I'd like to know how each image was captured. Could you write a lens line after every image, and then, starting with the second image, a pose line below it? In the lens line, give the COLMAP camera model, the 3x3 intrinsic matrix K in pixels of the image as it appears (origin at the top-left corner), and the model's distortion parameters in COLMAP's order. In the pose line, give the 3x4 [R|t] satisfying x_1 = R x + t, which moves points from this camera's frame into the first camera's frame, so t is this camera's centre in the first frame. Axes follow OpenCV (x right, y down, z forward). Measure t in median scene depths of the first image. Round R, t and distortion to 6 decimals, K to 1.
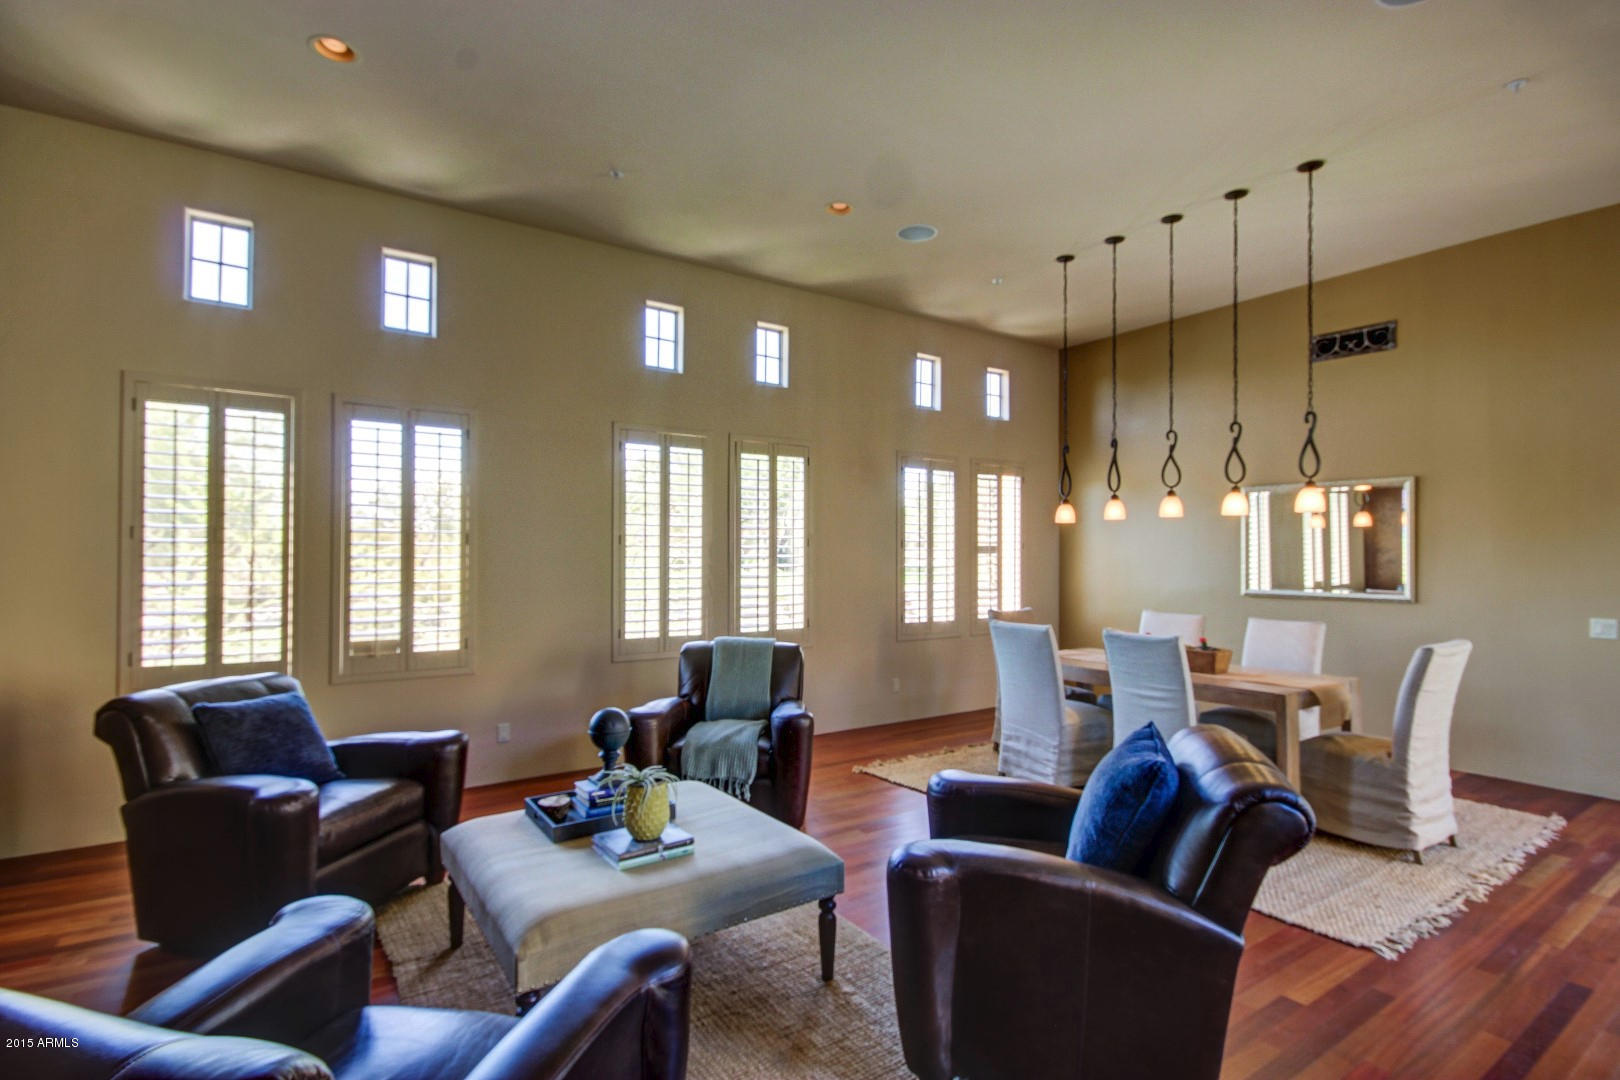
lens RADIAL K [[765.3, 0, 805.6], [0, 765.3, 543.8], [0, 0, 1]] dist [-0.006674, -0.003286]
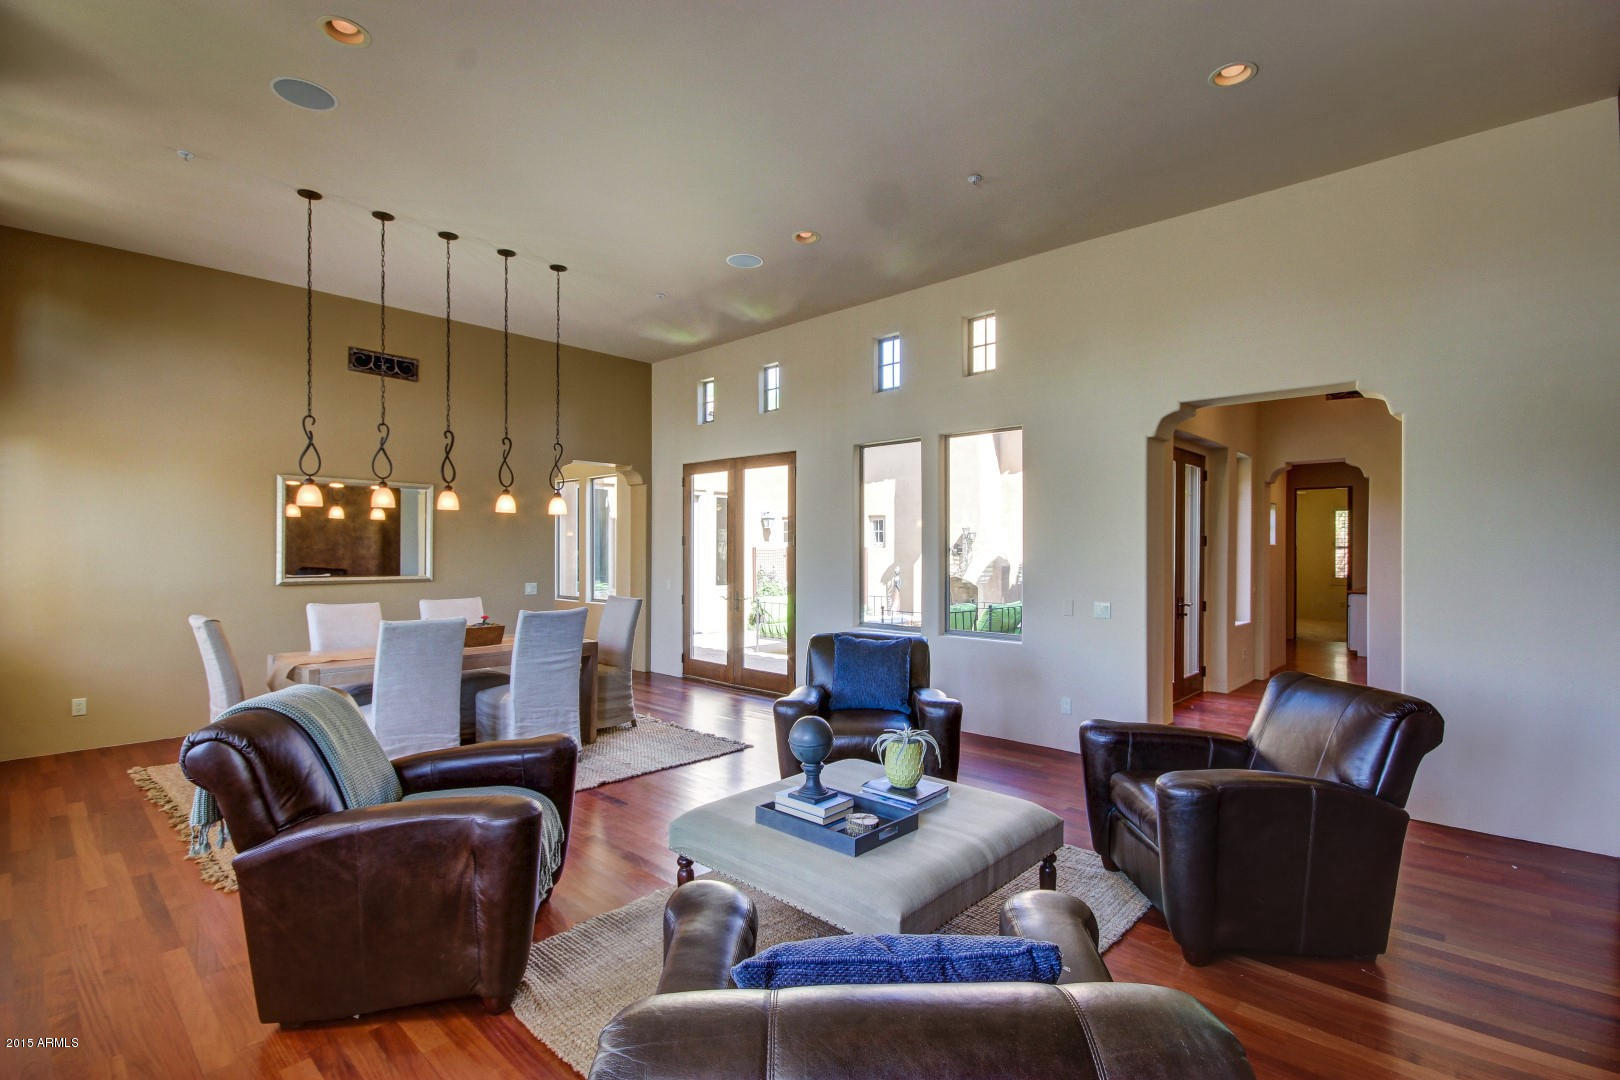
lens RADIAL K [[765.3, 0, 805.6], [0, 765.3, 543.6], [0, 0, 1]] dist [-0.006674, -0.003286]
pose [[-0.227254, -0.000298, 0.973835, -0.634366], [-0.016014, 0.999866, -0.003431, 0.006533], [-0.973704, -0.016375, -0.227228, 0.682273]]
